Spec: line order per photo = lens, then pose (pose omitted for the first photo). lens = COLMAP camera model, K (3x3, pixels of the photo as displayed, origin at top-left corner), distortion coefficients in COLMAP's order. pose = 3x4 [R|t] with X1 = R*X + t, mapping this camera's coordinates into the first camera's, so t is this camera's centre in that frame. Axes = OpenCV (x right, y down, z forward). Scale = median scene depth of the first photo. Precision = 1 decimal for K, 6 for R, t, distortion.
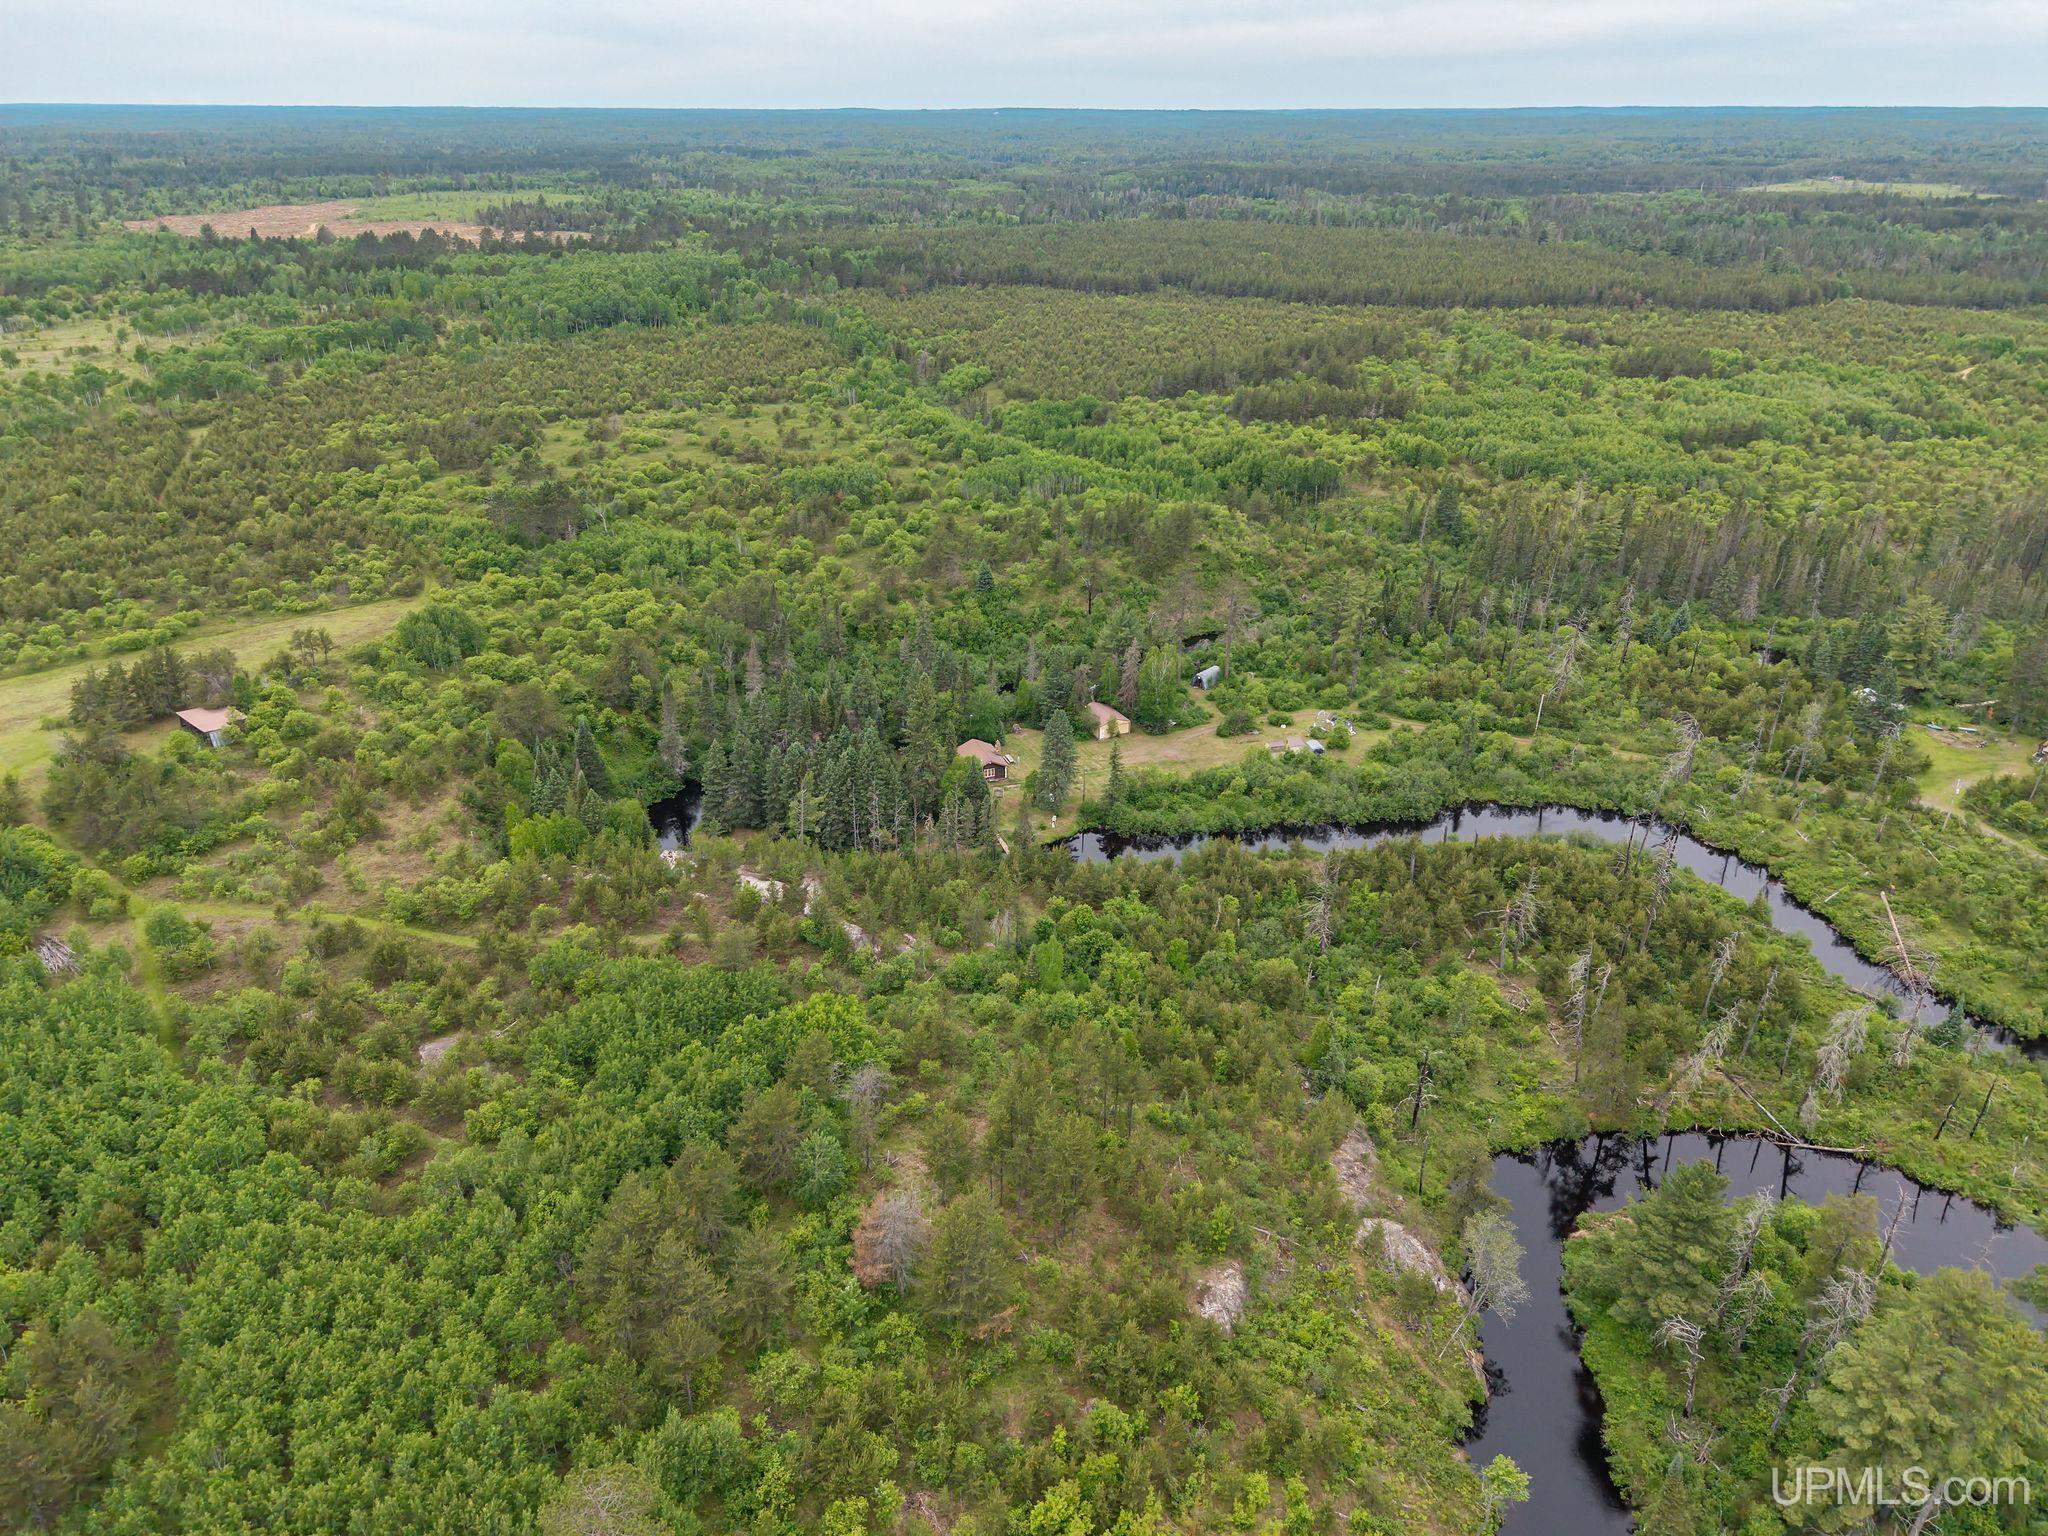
lens RADIAL K [[1397.9, 0, 1024.0], [0, 1397.9, 768.0], [0, 0, 1]] dist [0.058160, -0.047145]
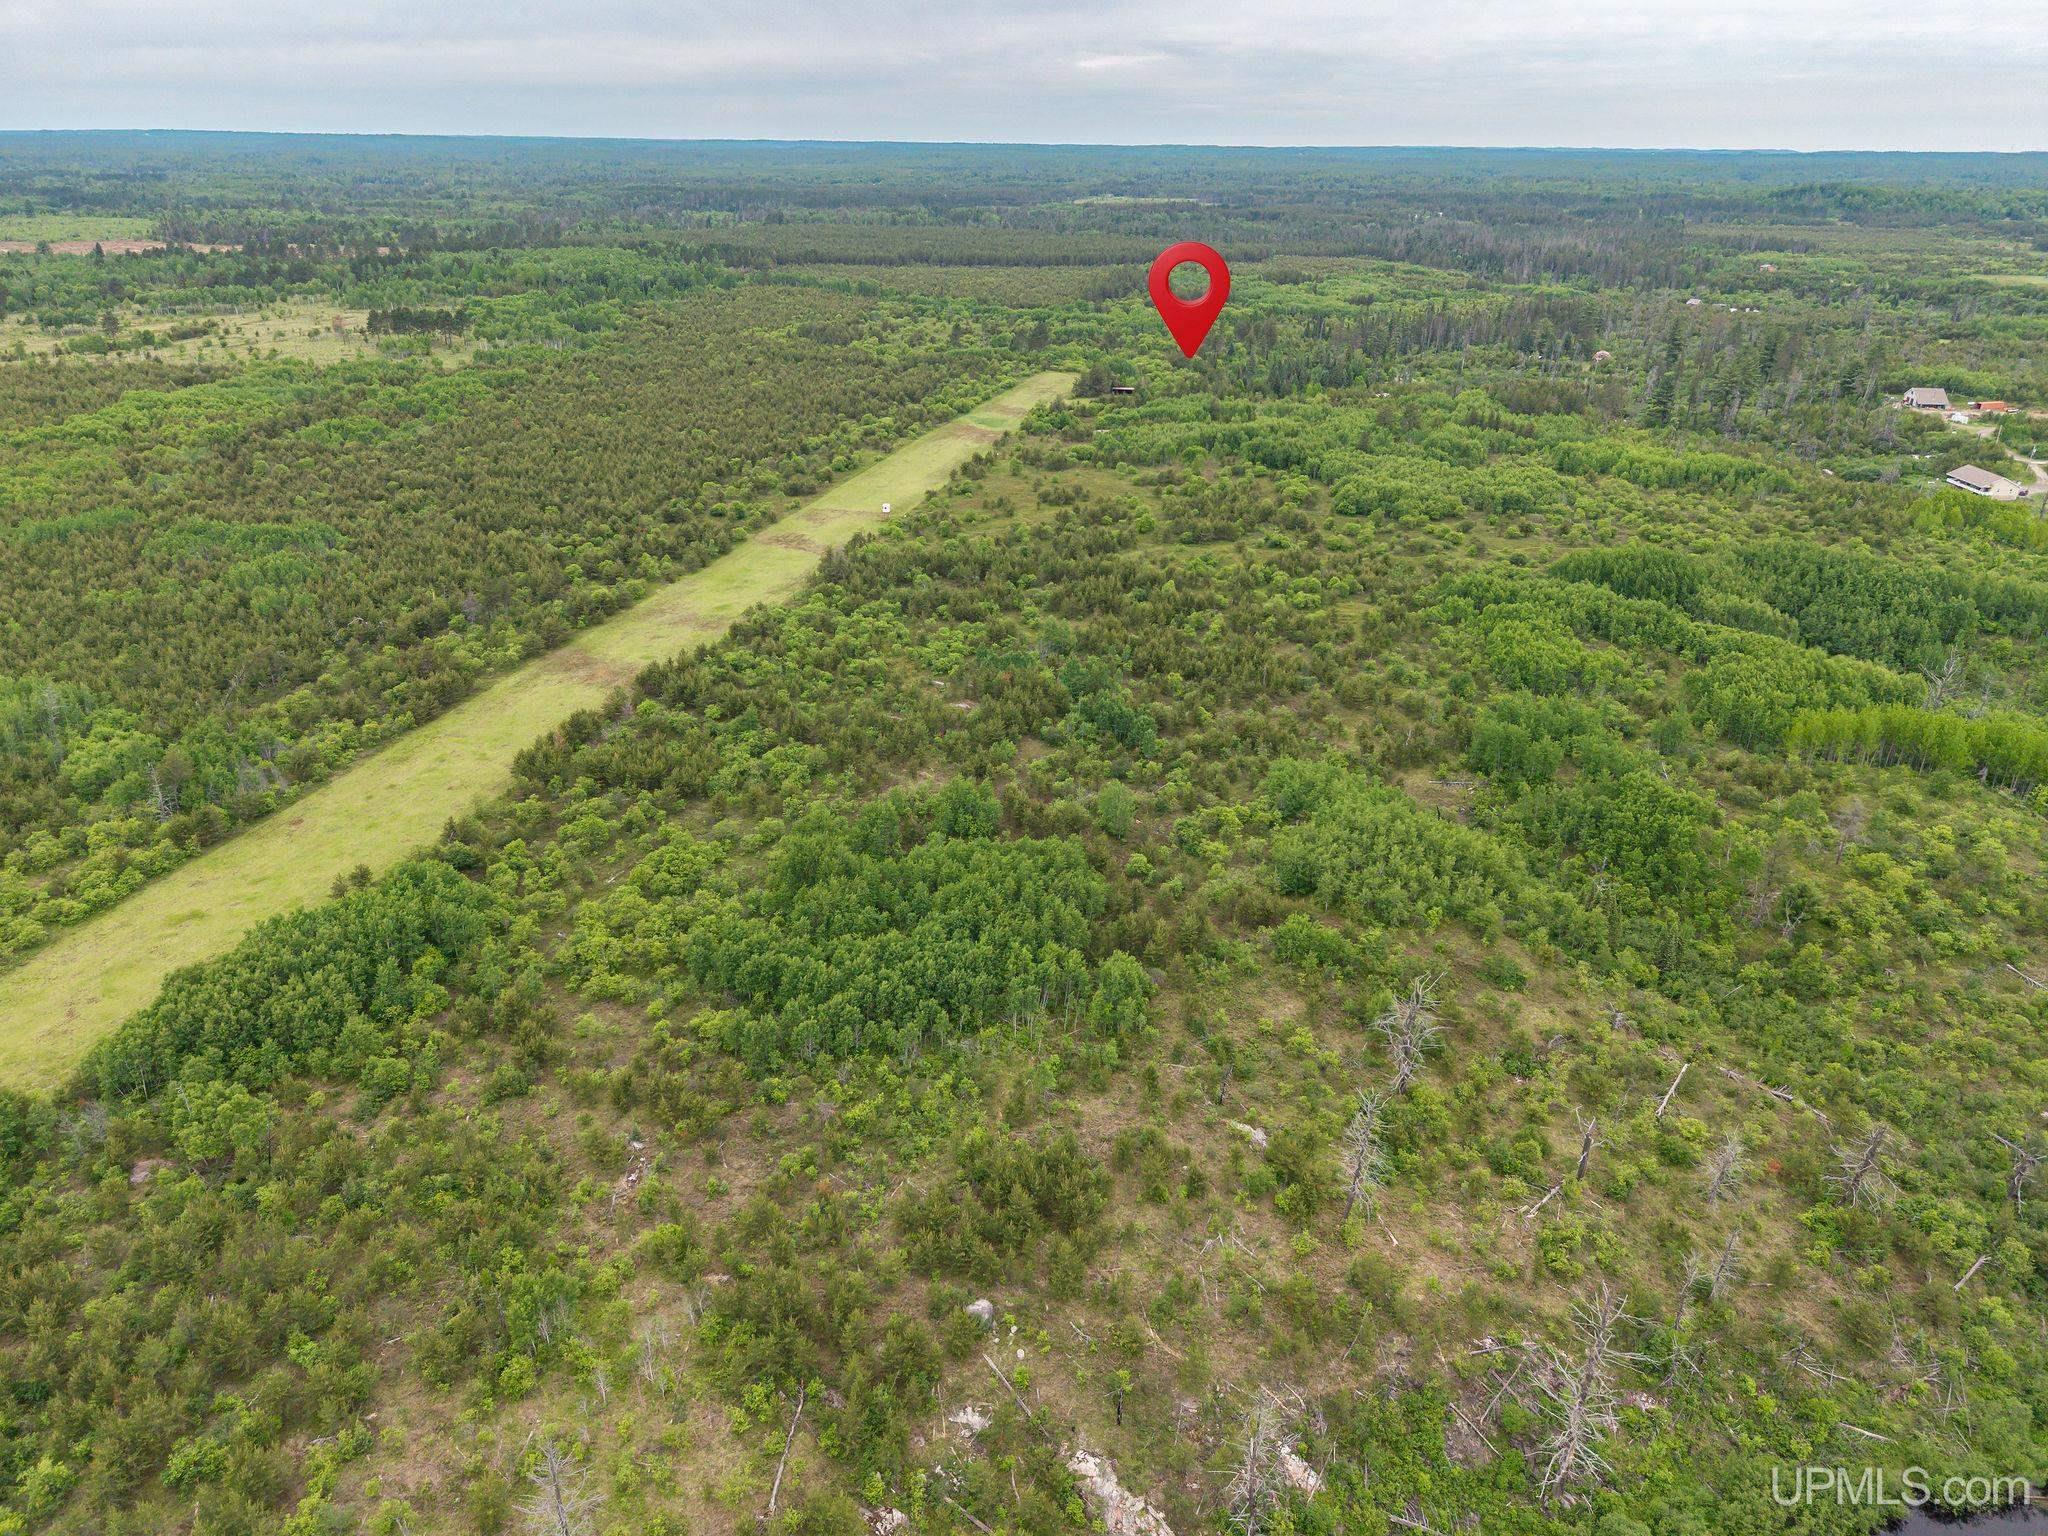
lens RADIAL K [[1397.9, 0, 1024.0], [0, 1397.9, 768.0], [0, 0, 1]] dist [0.058160, -0.047145]
pose [[0.859359, -0.202976, 0.469364, -0.615134], [0.211189, 0.976791, 0.035747, 0.151449], [-0.465726, 0.068405, 0.882281, -0.327769]]
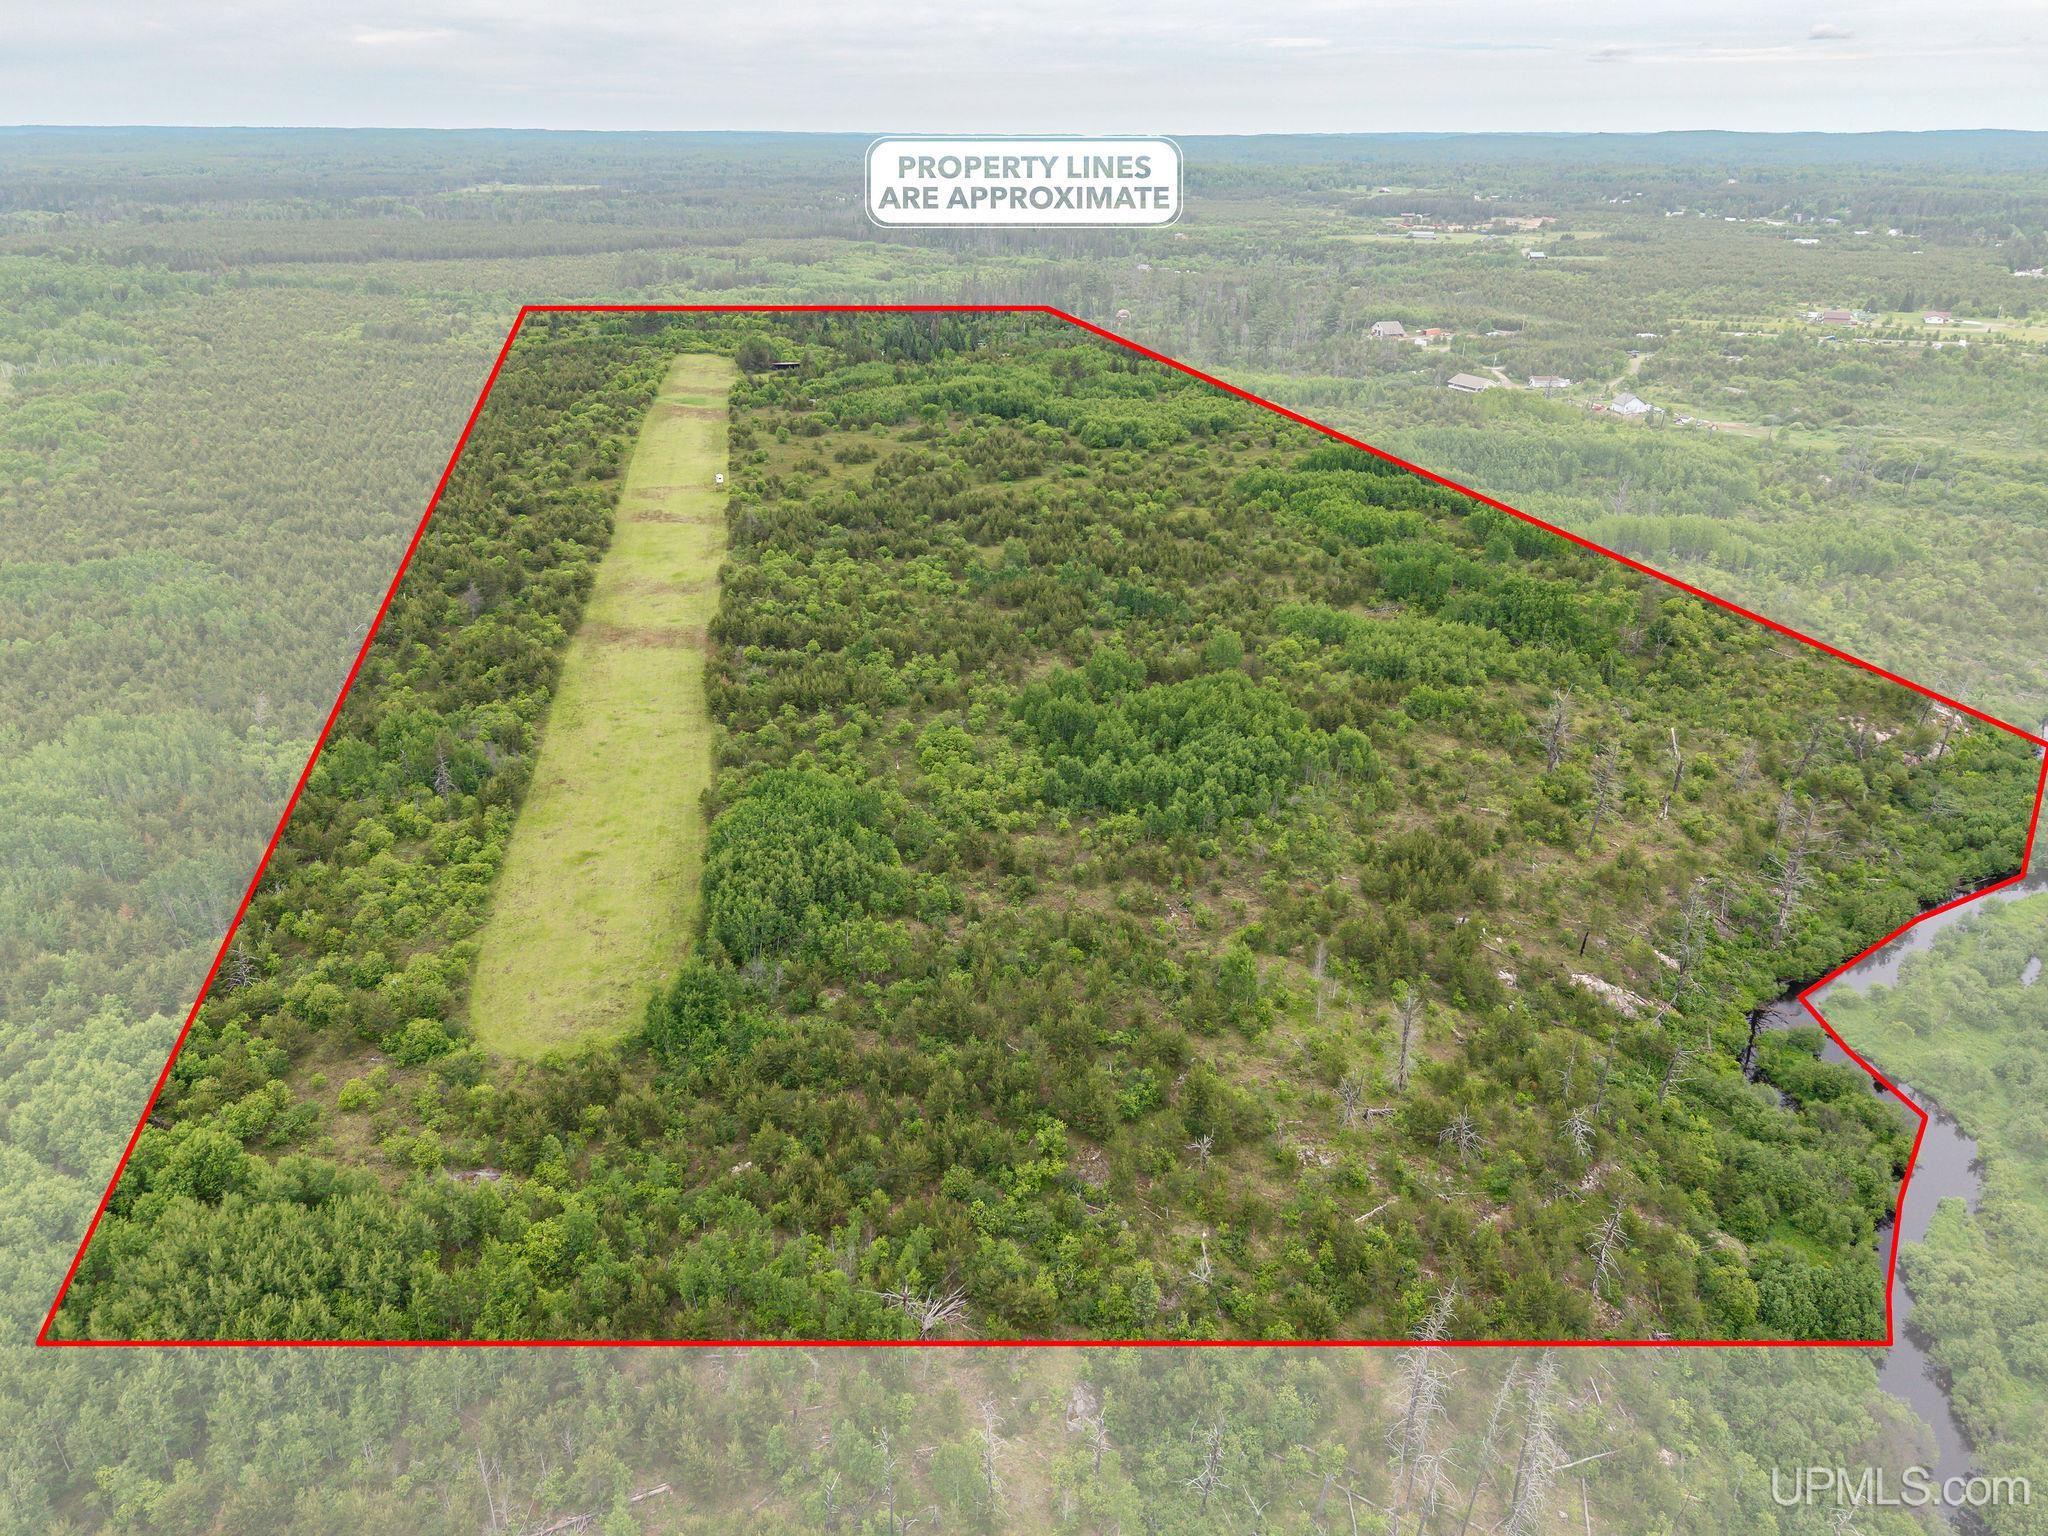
lens RADIAL K [[1397.9, 0, 1024.0], [0, 1397.9, 768.0], [0, 0, 1]] dist [0.058160, -0.047145]
pose [[0.564393, -0.342108, 0.751280, -0.790475], [0.351199, 0.923125, 0.156525, 0.124977], [-0.747074, 0.175507, 0.641153, -0.276478]]
